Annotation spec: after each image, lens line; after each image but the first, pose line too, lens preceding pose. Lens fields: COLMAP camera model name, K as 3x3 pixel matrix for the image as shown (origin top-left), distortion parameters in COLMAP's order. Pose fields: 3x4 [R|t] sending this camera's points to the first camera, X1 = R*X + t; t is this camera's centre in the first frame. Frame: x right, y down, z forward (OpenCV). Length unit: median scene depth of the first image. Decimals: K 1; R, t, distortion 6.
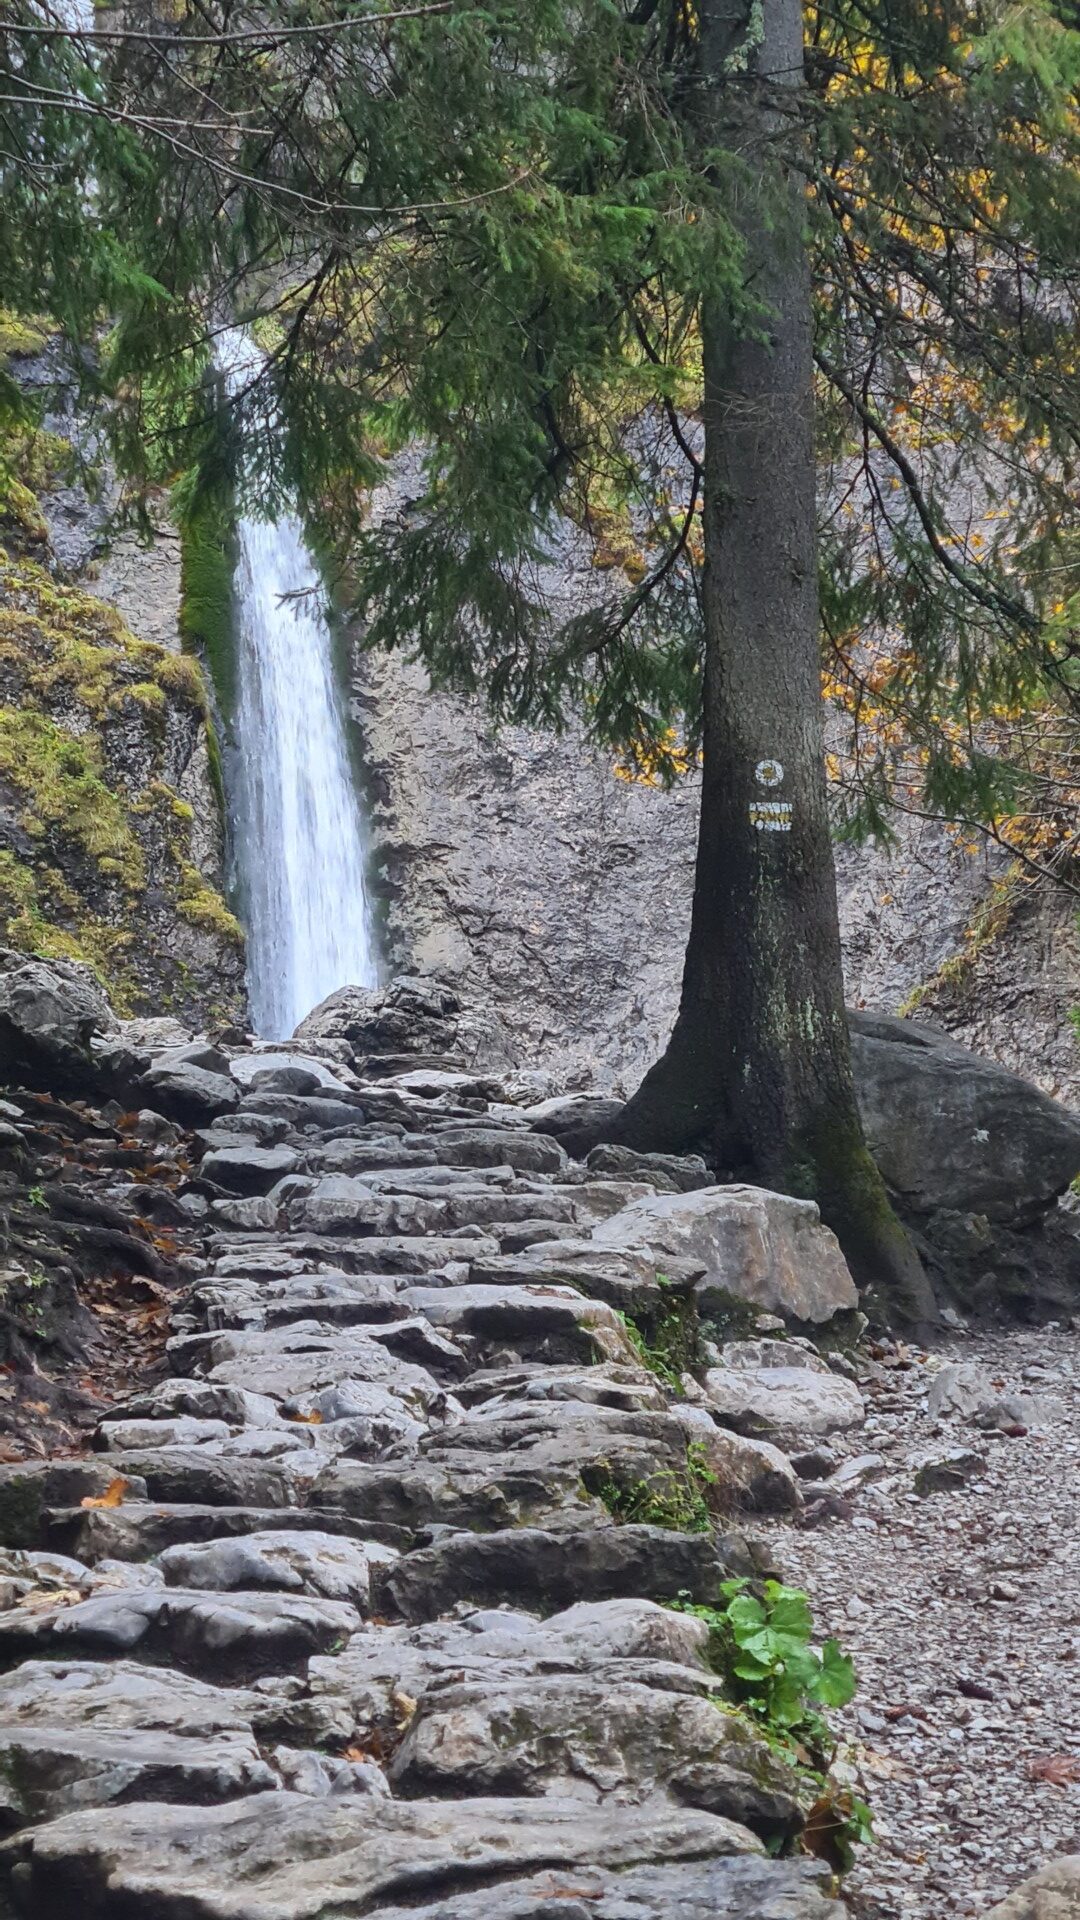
lens RADIAL K [[4266.2, 0, 541.5], [0, 4266.2, 908.4], [0, 0, 1]] dist [0.384327, 0.000000]
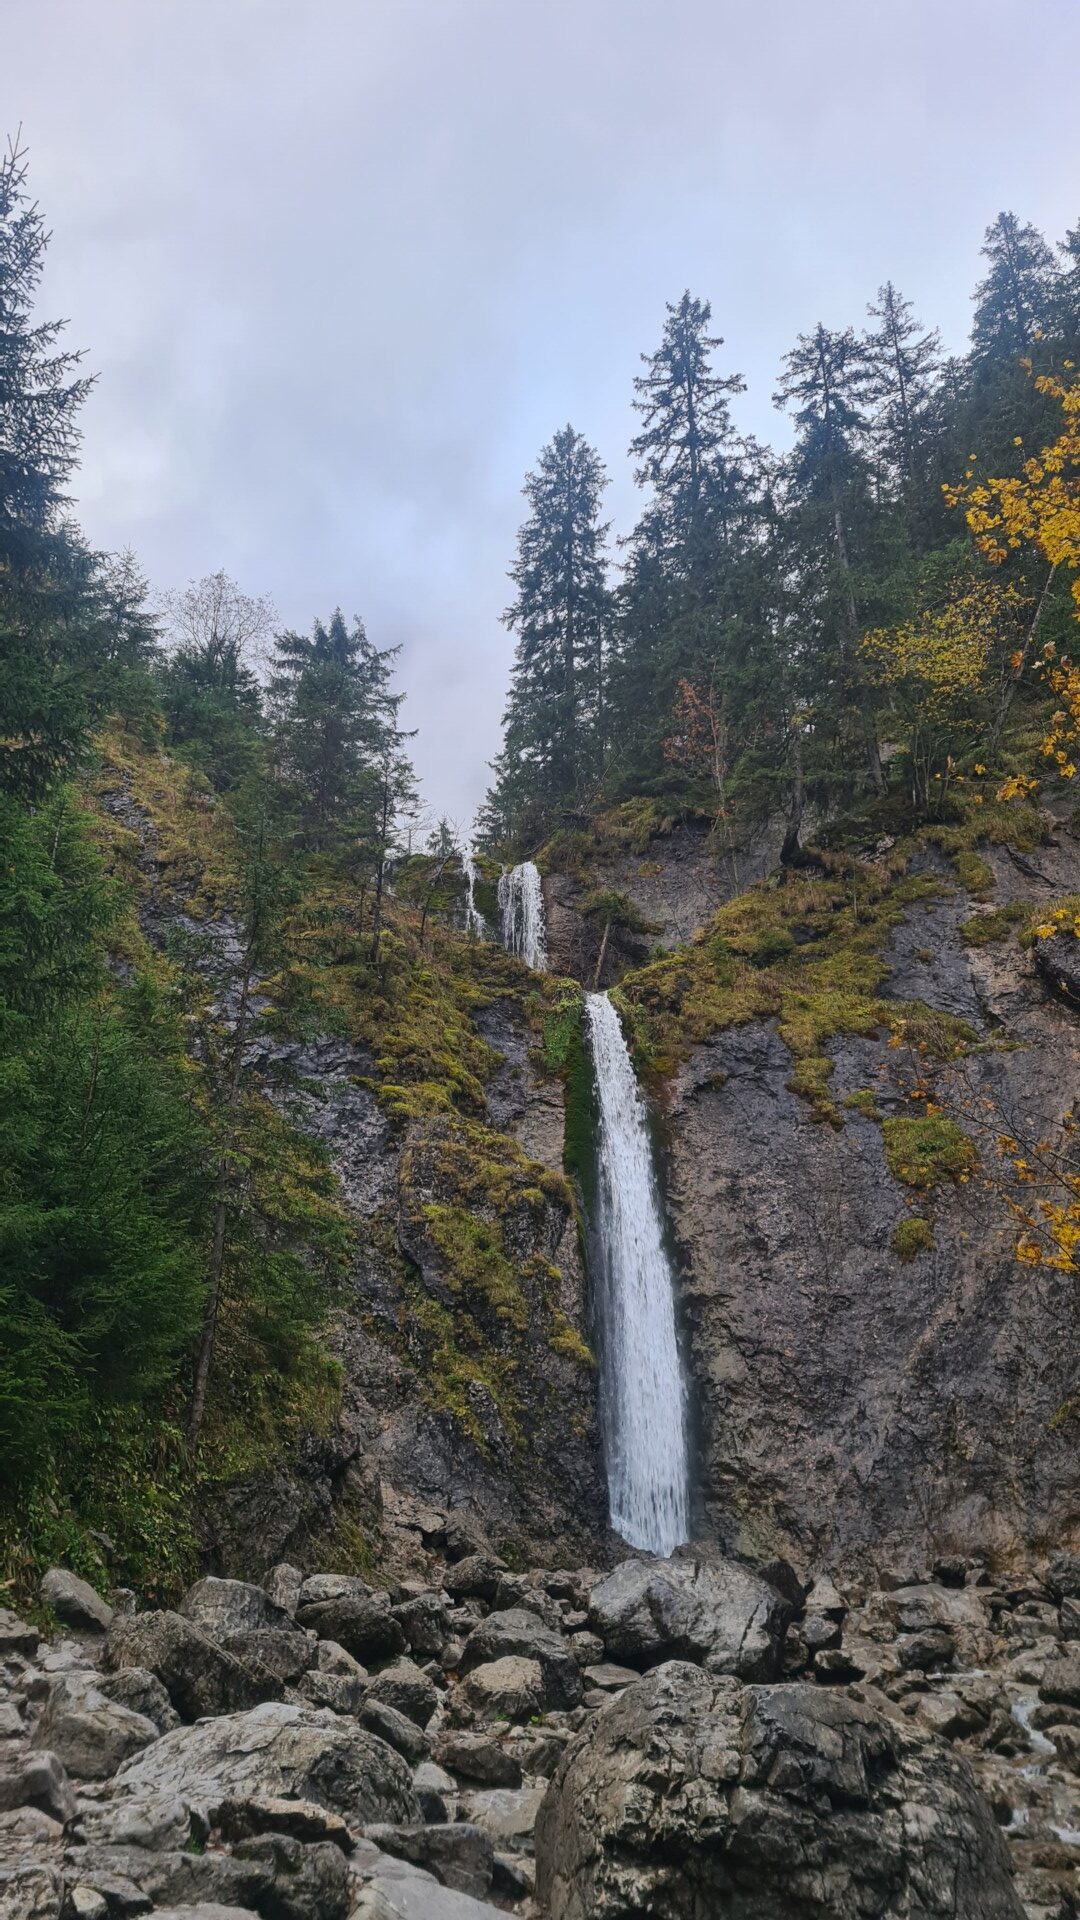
lens RADIAL K [[1420.0, 0, 549.5], [0, 1420.0, 945.9], [0, 0, 1]] dist [0.036584, 0.015603]
pose [[0.992138, -0.023851, -0.122854, -0.020335], [-0.005995, 0.971487, -0.237016, -0.015343], [0.125004, 0.235889, 0.963707, 0.464069]]
